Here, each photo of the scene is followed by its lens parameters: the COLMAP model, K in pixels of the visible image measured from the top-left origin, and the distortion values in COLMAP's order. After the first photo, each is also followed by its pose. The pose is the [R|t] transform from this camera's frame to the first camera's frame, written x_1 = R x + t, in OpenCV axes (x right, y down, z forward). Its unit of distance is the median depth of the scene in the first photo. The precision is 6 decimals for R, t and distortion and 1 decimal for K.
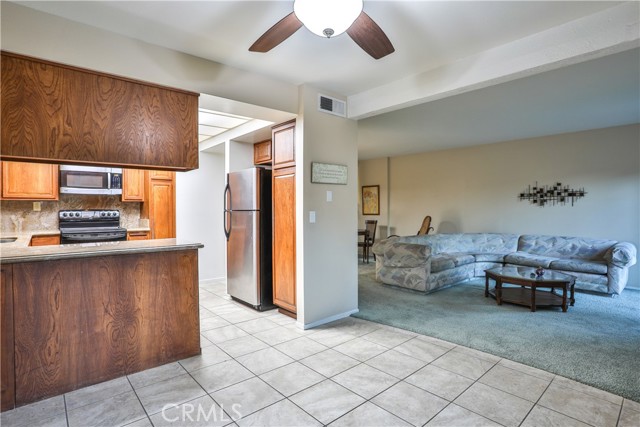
lens RADIAL K [[328.4, 0, 318.2], [0, 328.4, 212.0], [0, 0, 1]] dist [-0.079067, 0.033014]
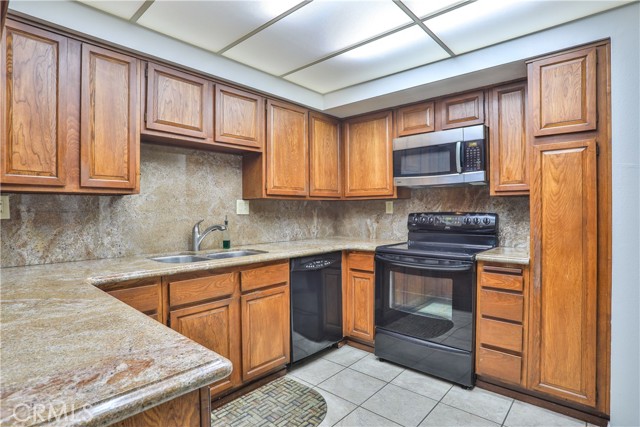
lens RADIAL K [[328.4, 0, 318.2], [0, 328.4, 212.0], [0, 0, 1]] dist [-0.079067, 0.033014]
pose [[0.121823, 0.004457, -0.992542, -0.169589], [-0.005035, 0.999980, 0.003872, -0.009825], [0.992539, 0.004526, 0.121843, 0.758696]]
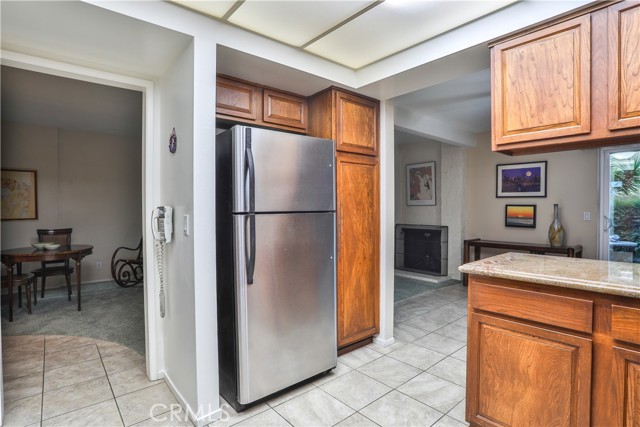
lens RADIAL K [[328.4, 0, 318.2], [0, 328.4, 212.0], [0, 0, 1]] dist [-0.079067, 0.033014]
pose [[0.013824, -0.010041, 0.999854, -0.707014], [0.012844, 0.999869, 0.009864, -0.009440], [-0.999822, 0.012706, 0.013951, 0.896419]]
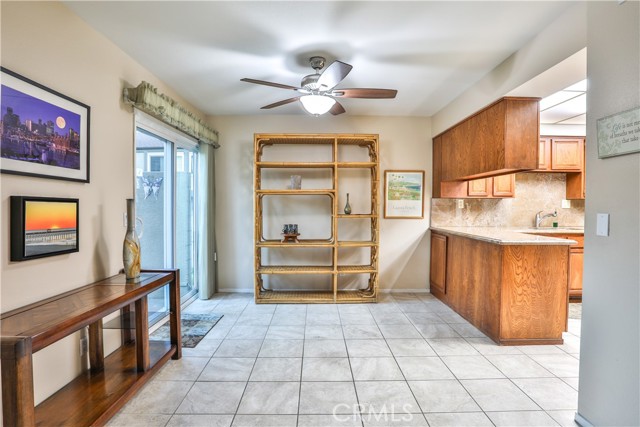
lens RADIAL K [[328.4, 0, 318.2], [0, 328.4, 212.0], [0, 0, 1]] dist [-0.079067, 0.033014]
pose [[-0.655495, 0.015081, -0.755049, 0.497918], [-0.010214, 0.999532, 0.028831, -0.011248], [0.755130, 0.026611, -0.655035, 0.757100]]
